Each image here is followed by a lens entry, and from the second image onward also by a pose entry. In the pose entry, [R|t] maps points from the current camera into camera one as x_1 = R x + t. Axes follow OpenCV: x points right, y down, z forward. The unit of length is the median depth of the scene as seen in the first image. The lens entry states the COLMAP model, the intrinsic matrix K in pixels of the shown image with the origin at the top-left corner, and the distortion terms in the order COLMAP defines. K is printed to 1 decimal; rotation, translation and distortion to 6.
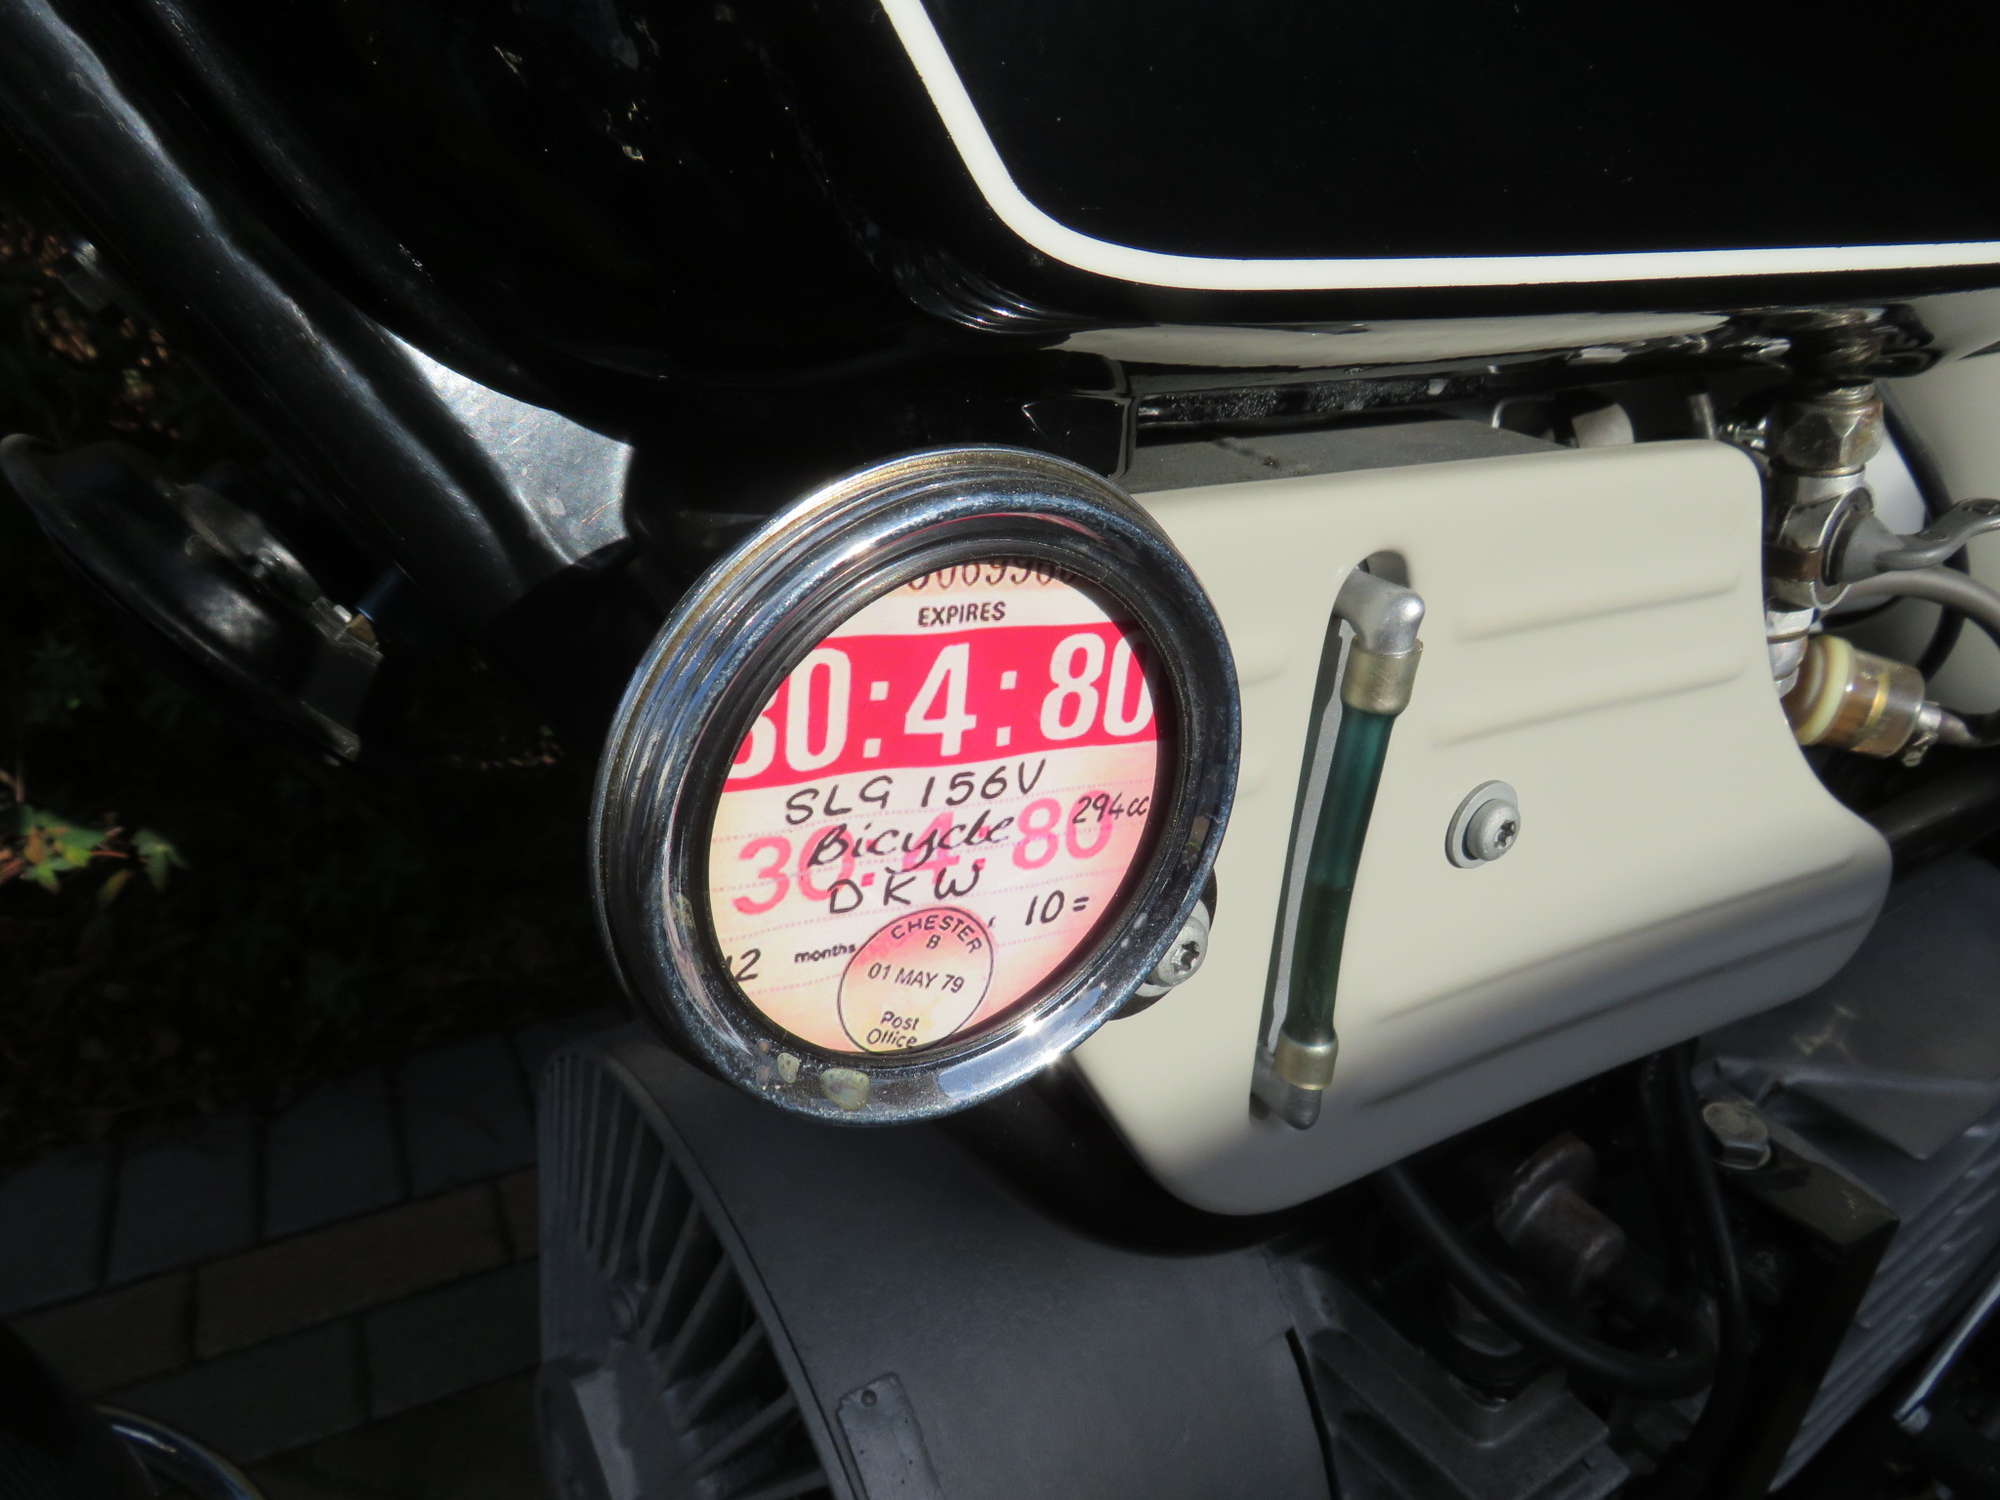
lens RADIAL K [[1410.4, 0, 992.7], [0, 1410.4, 745.0], [0, 0, 1]] dist [-0.026902, 0.006827]
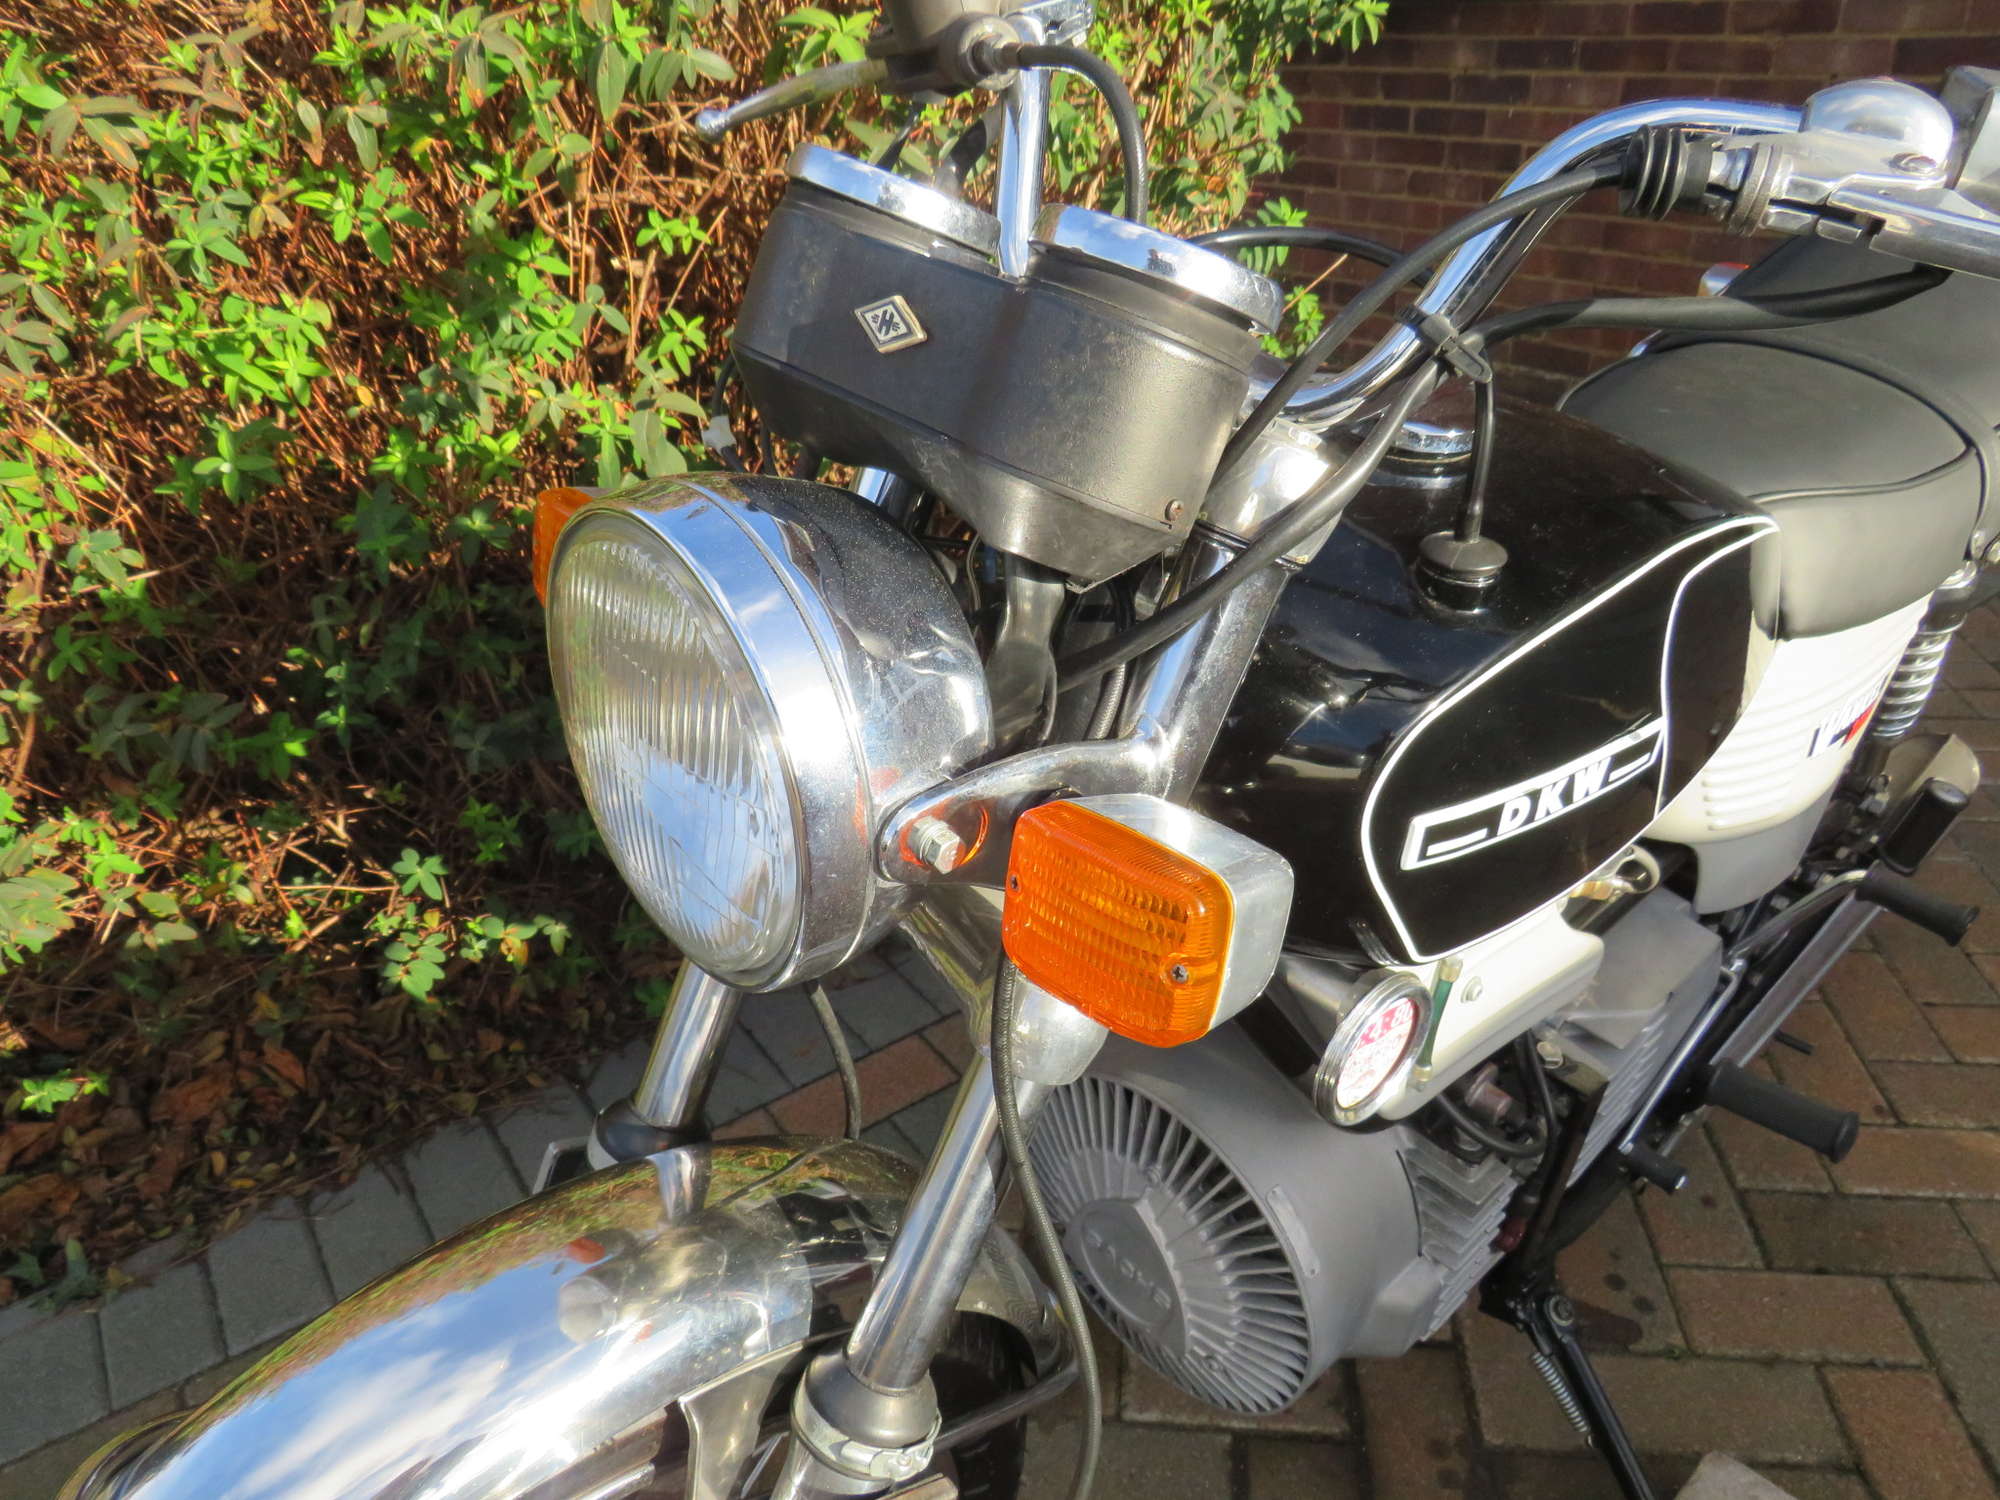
lens RADIAL K [[1410.4, 0, 1009.2], [0, 1410.4, 752.8], [0, 0, 1]] dist [-0.026902, 0.006827]
pose [[0.987475, -0.092497, 0.127817, -0.753985], [0.075844, 0.988672, 0.129521, -0.703143], [-0.138349, -0.118205, 0.983304, -1.380547]]
